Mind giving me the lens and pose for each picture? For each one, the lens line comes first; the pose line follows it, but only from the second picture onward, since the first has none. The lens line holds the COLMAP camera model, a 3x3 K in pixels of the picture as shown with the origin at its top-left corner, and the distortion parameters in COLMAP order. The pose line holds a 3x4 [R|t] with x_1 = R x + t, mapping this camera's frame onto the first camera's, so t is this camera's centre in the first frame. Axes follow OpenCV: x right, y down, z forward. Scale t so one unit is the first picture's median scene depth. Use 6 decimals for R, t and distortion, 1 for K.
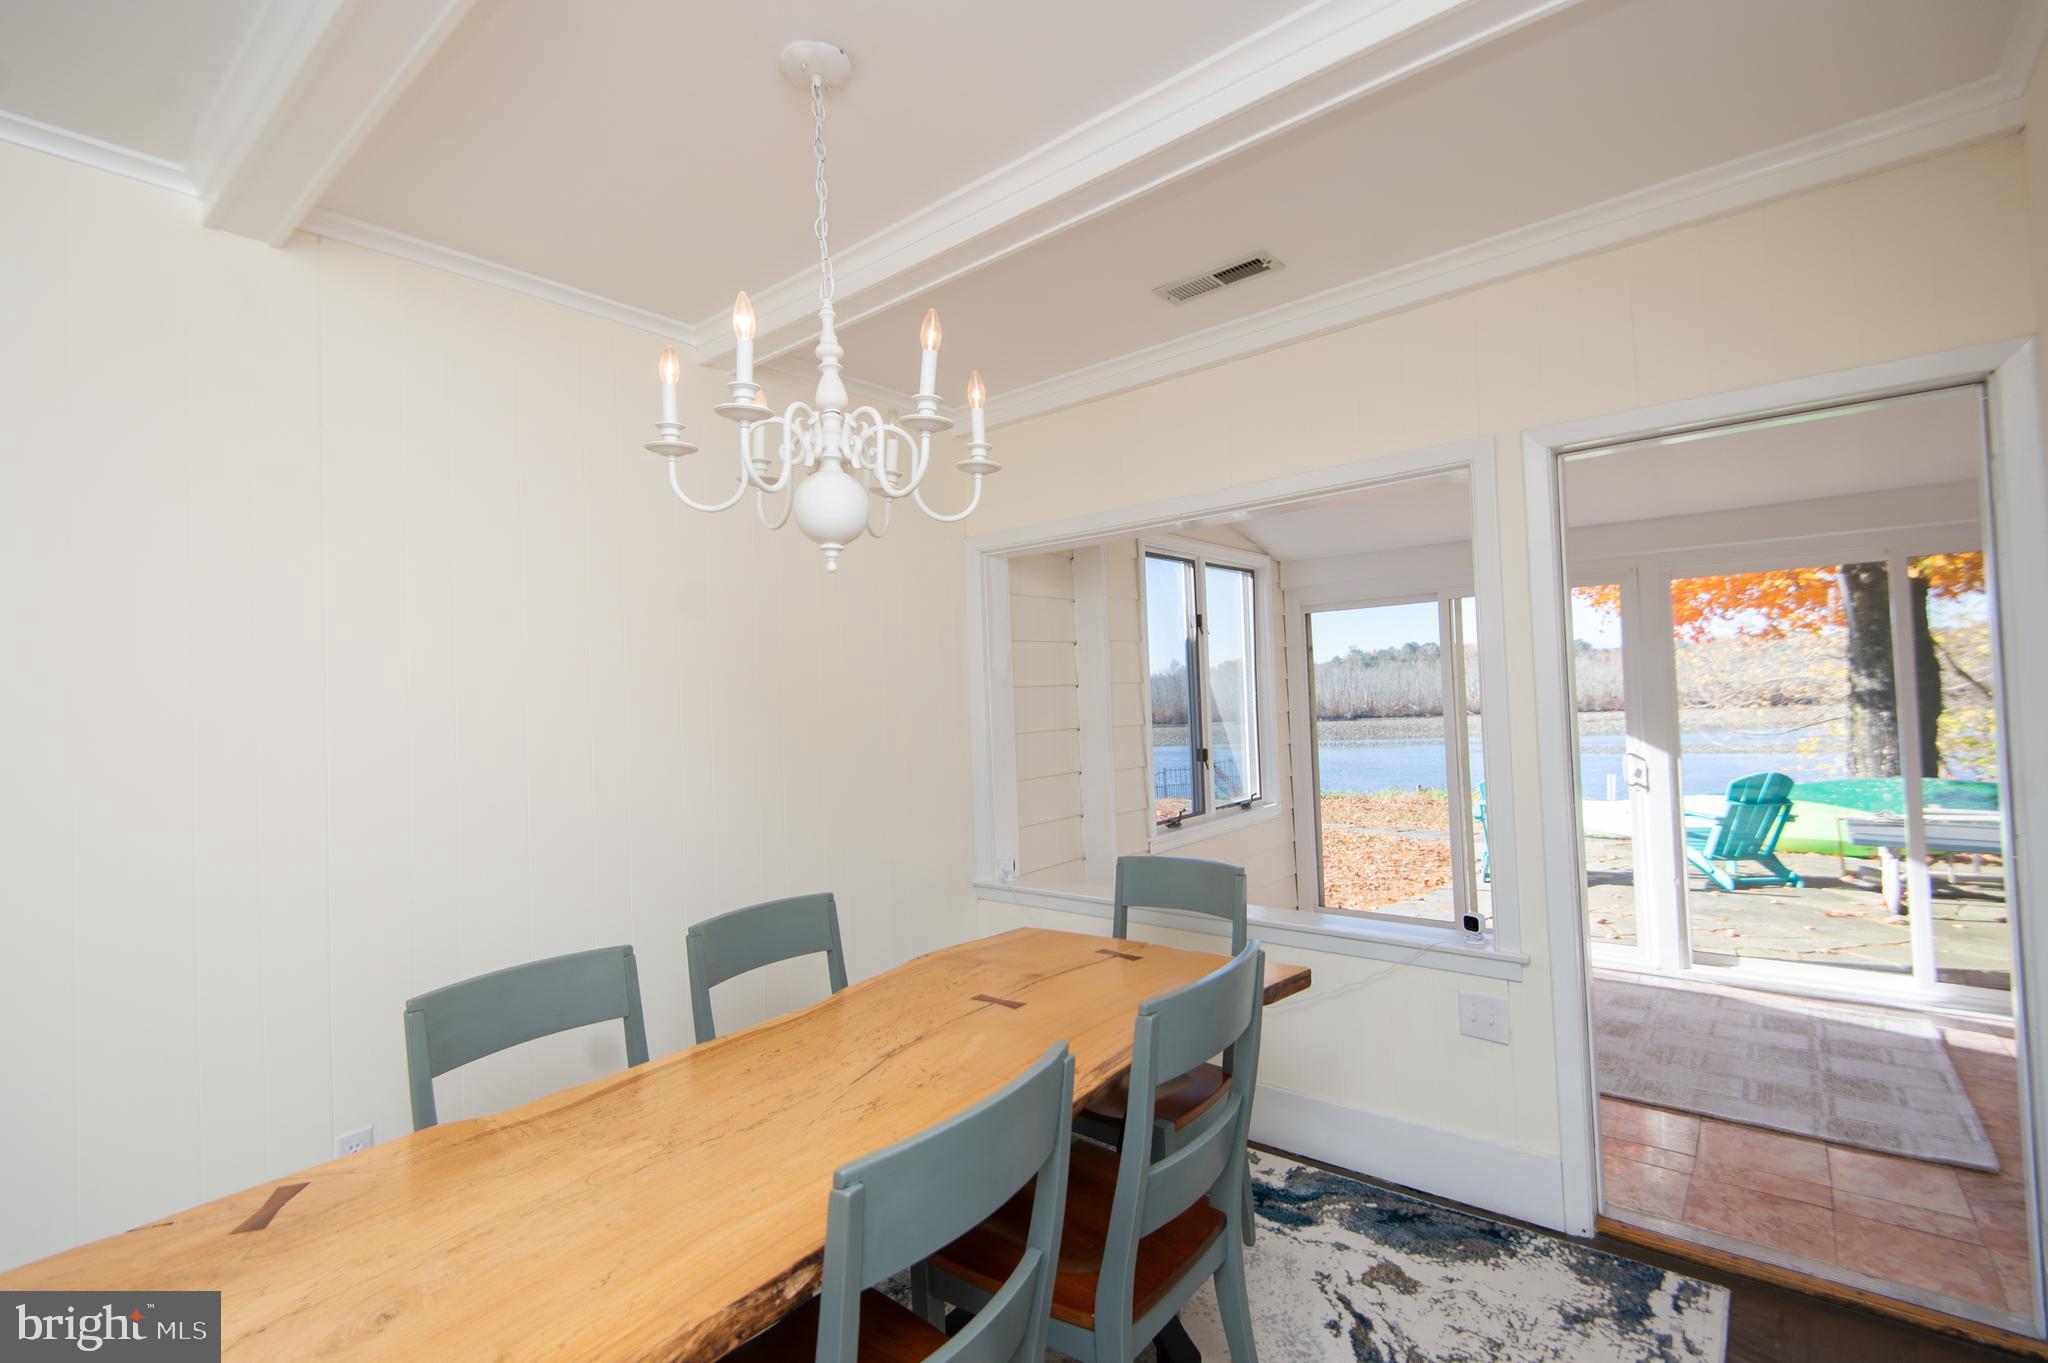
lens RADIAL K [[901.4, 0, 1029.7], [0, 901.4, 675.6], [0, 0, 1]] dist [0.027573, -0.018216]
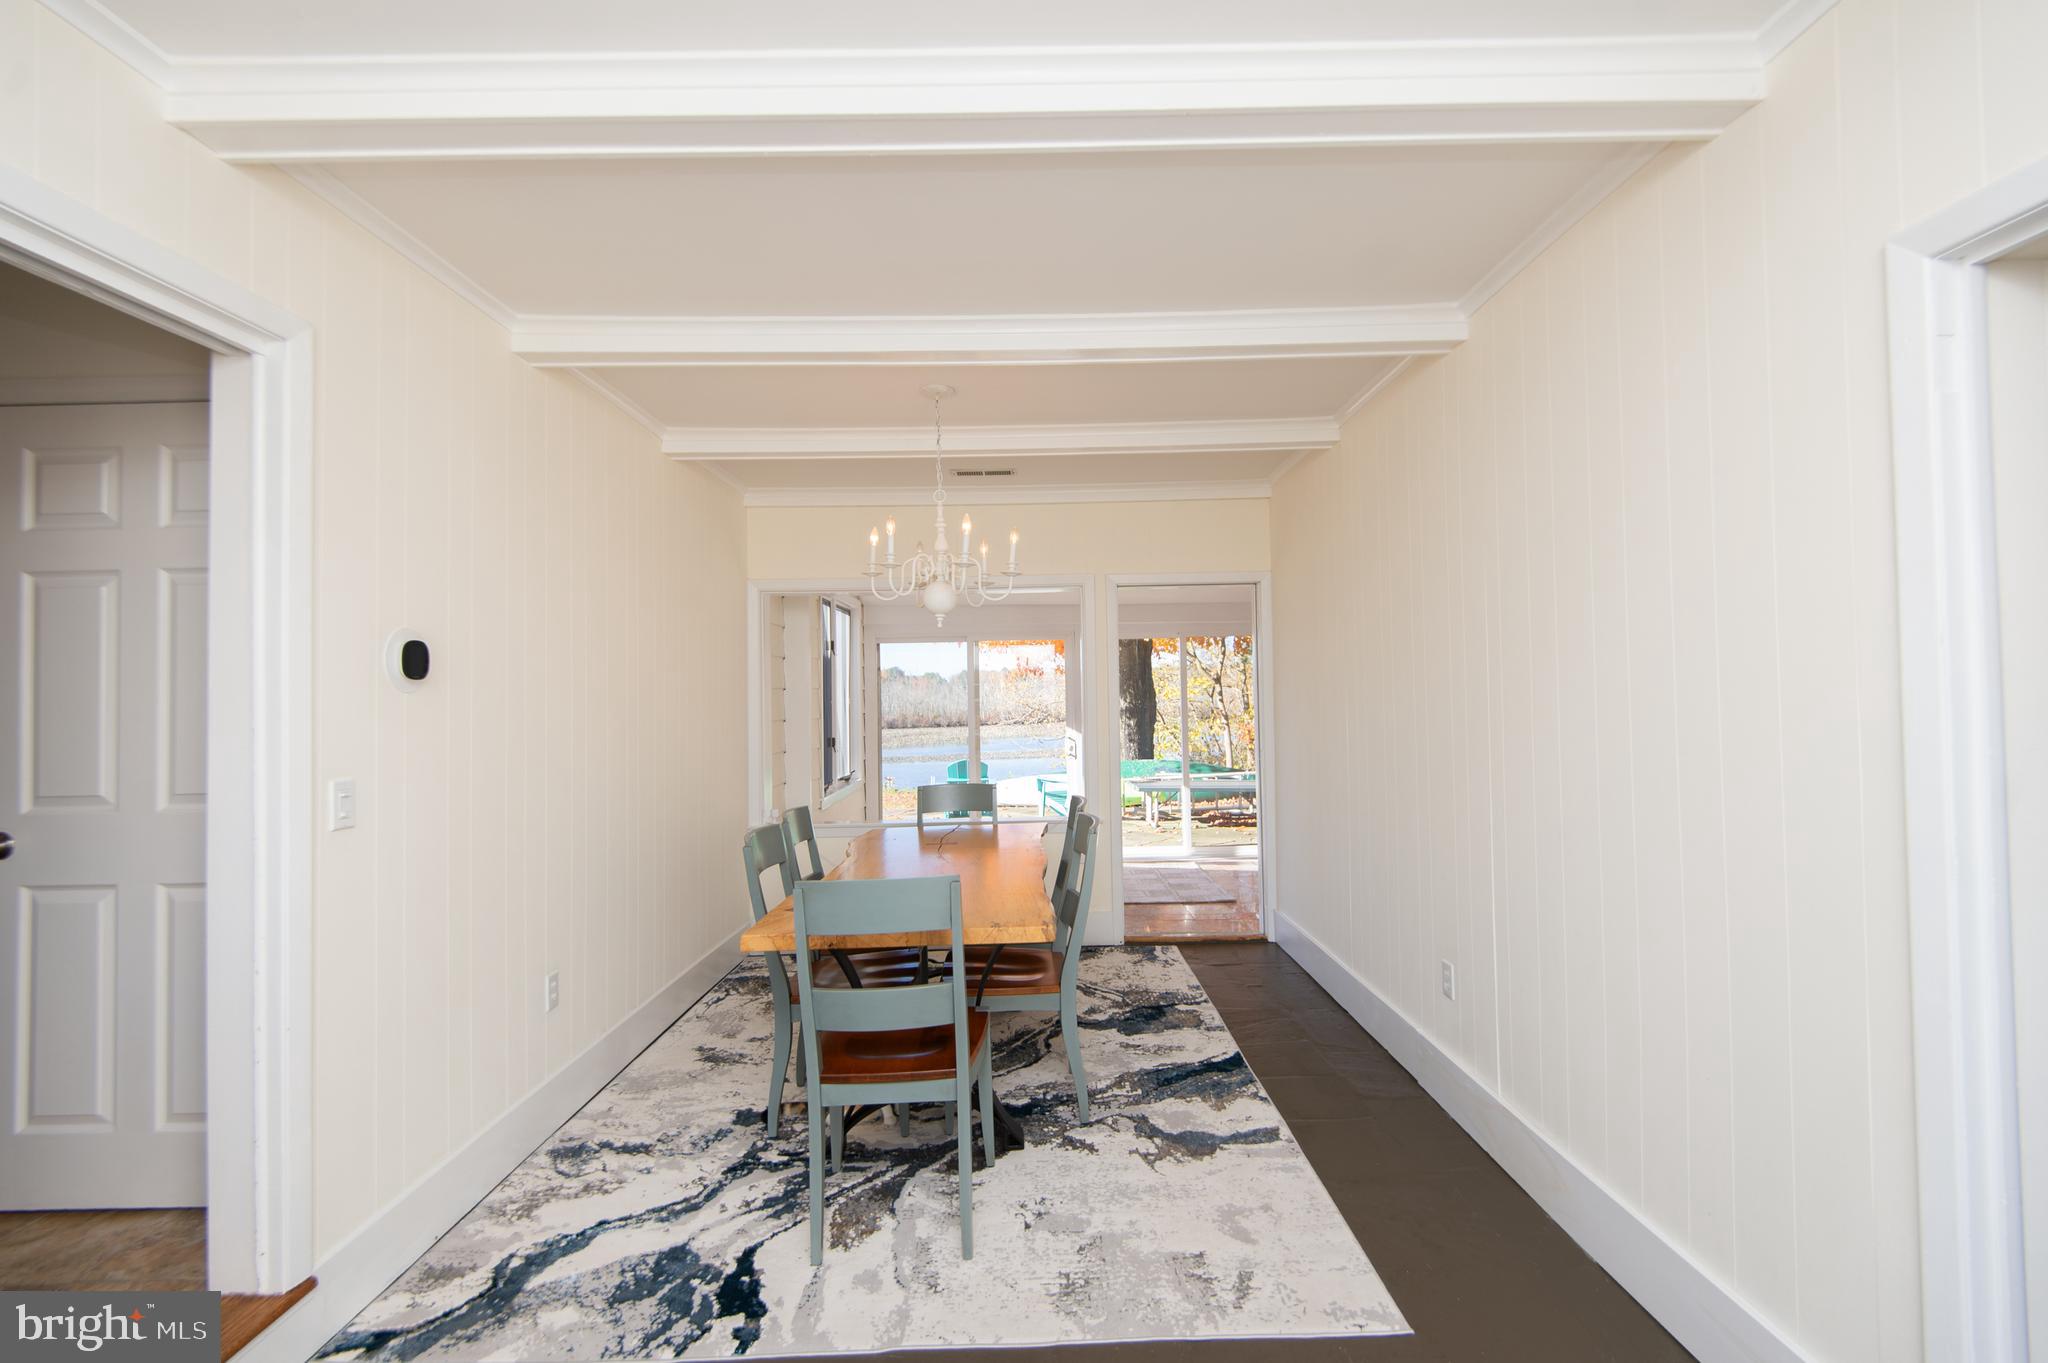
lens RADIAL K [[901.4, 0, 1029.7], [0, 901.4, 675.6], [0, 0, 1]] dist [0.027573, -0.018216]
pose [[0.766393, 0.038381, 0.641225, -0.545911], [-0.025945, 0.999248, -0.028802, 0.020391], [-0.641848, 0.005437, 0.766813, -0.295262]]
